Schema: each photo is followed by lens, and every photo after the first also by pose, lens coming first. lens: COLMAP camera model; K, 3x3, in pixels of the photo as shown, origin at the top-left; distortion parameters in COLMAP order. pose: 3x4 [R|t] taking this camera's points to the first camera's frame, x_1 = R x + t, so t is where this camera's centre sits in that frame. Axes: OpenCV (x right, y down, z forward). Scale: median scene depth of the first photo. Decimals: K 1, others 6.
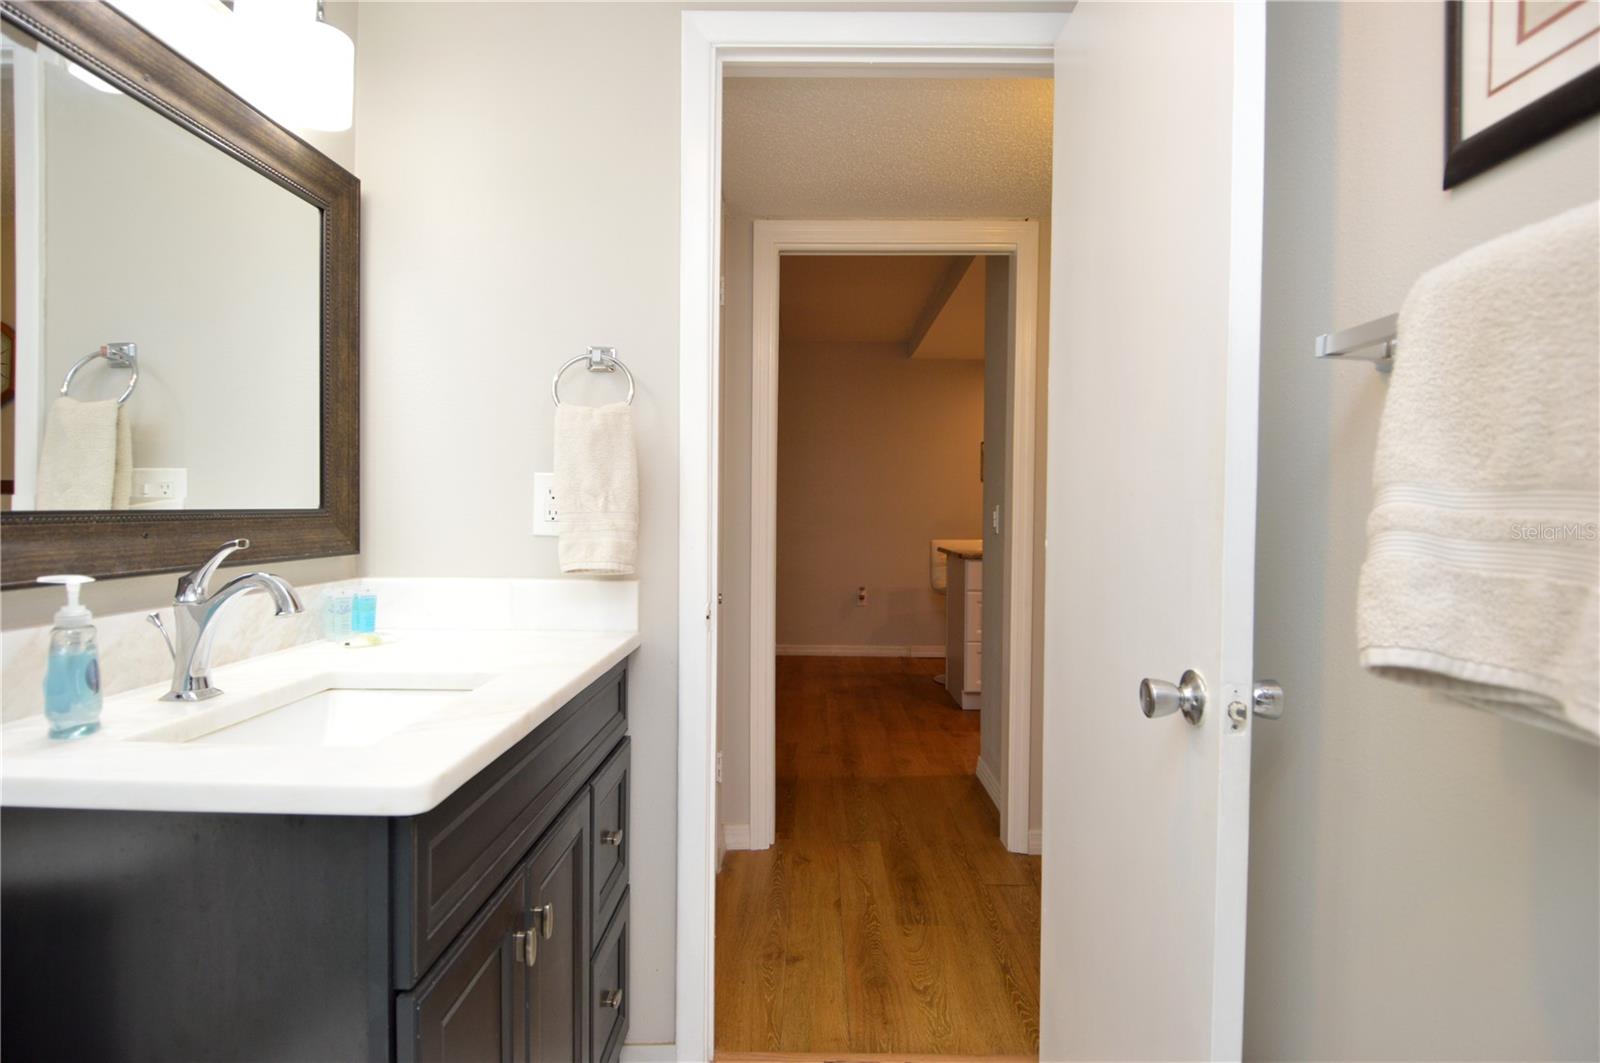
lens RADIAL K [[851.9, 0, 802.9], [0, 851.9, 530.5], [0, 0, 1]] dist [0.022285, -0.031621]
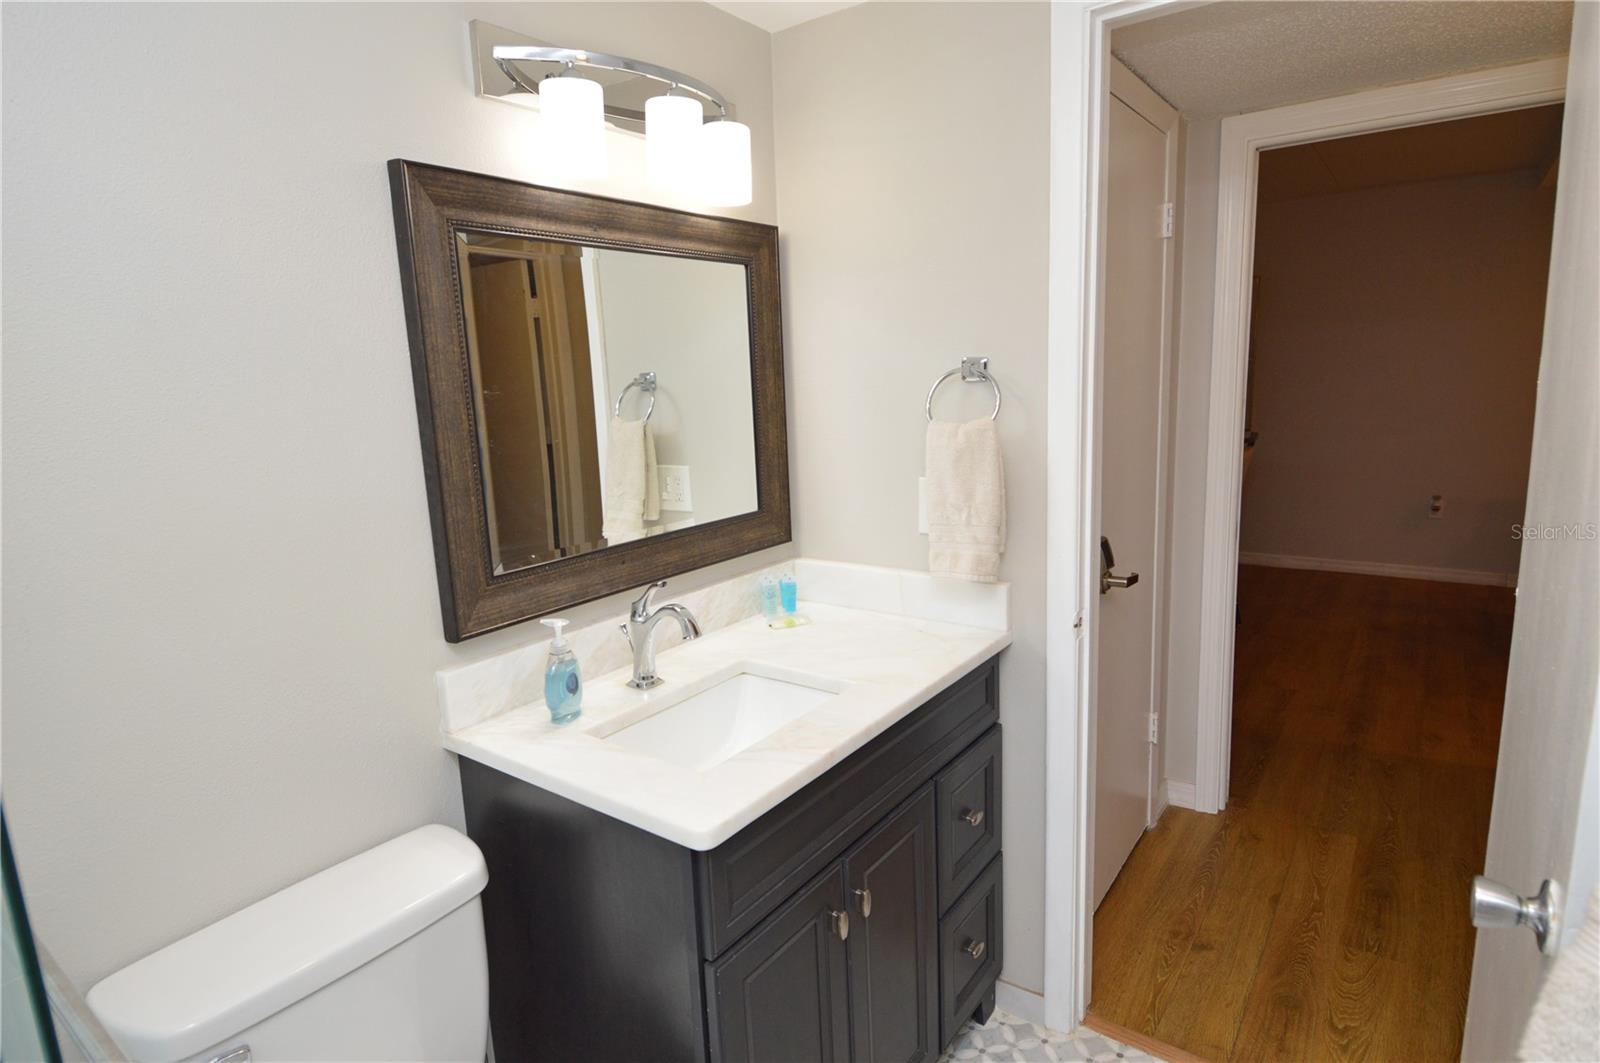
lens RADIAL K [[851.9, 0, 802.9], [0, 851.9, 530.5], [0, 0, 1]] dist [0.022285, -0.031621]
pose [[0.809251, 0.063406, -0.584031, 0.213873], [0.036691, 0.986762, 0.157969, -0.183871], [0.586315, -0.149266, 0.796212, 0.033588]]
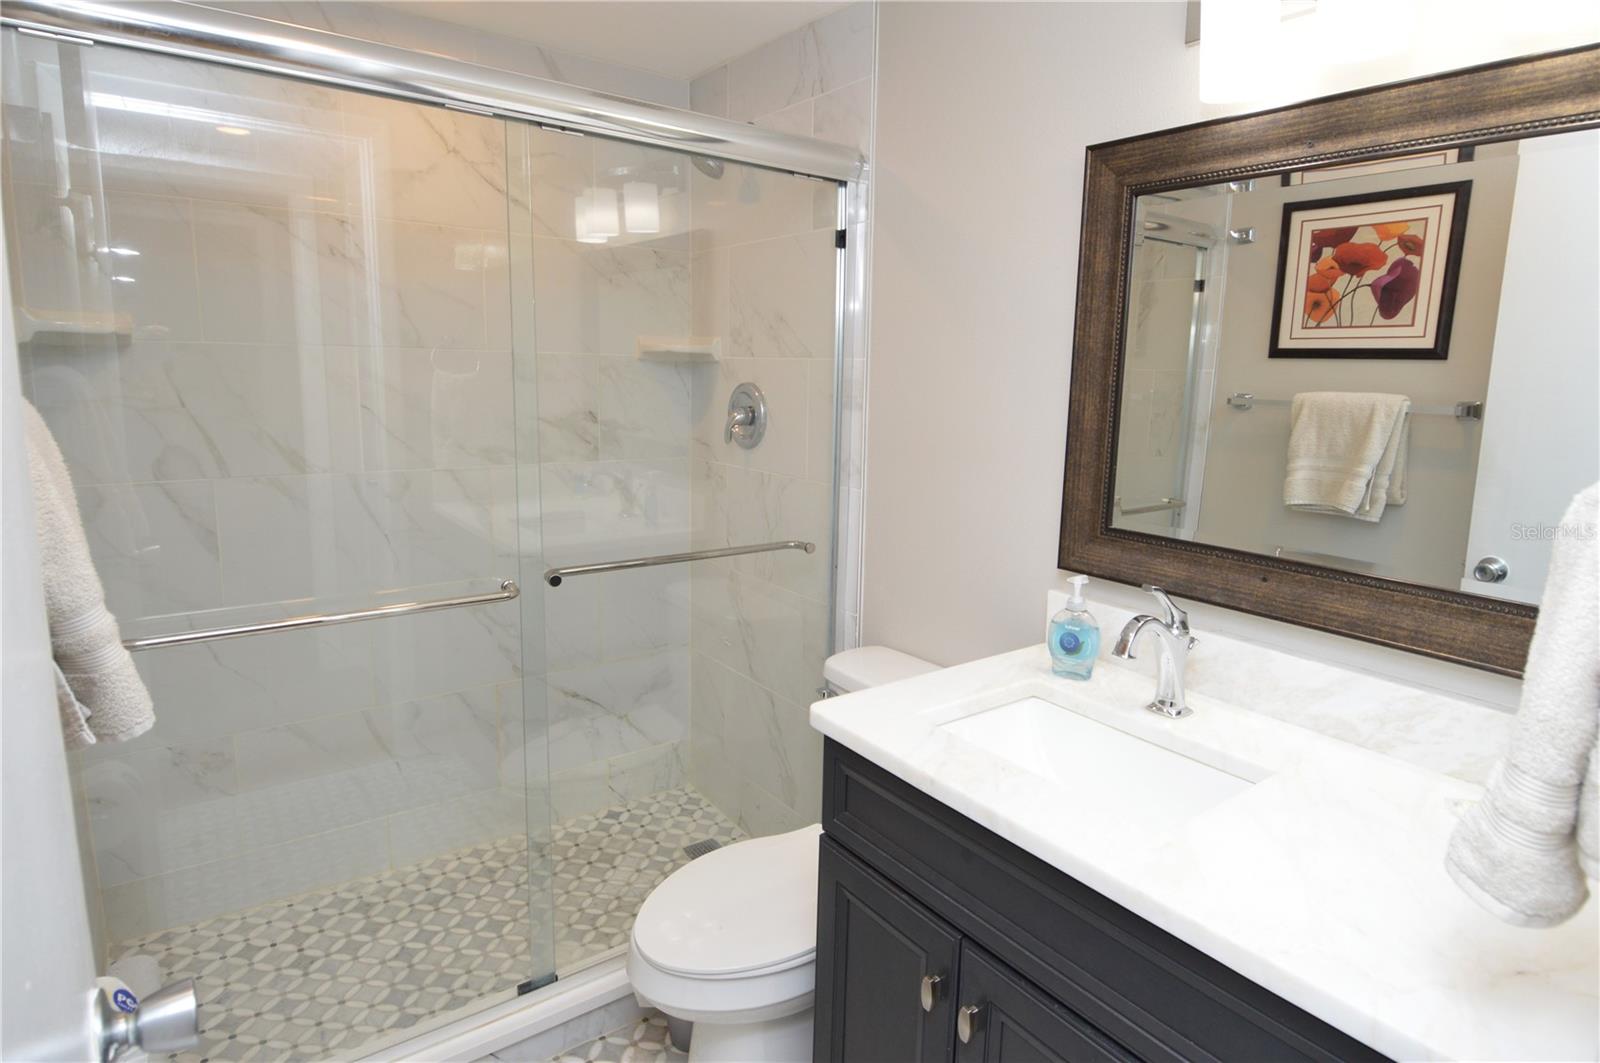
lens RADIAL K [[851.9, 0, 802.9], [0, 851.9, 530.5], [0, 0, 1]] dist [0.022285, -0.031621]
pose [[-0.802432, 0.082742, -0.590979, 0.254666], [-0.047224, 0.978430, 0.201109, -0.177202], [0.594872, 0.189285, -0.781216, 1.061488]]
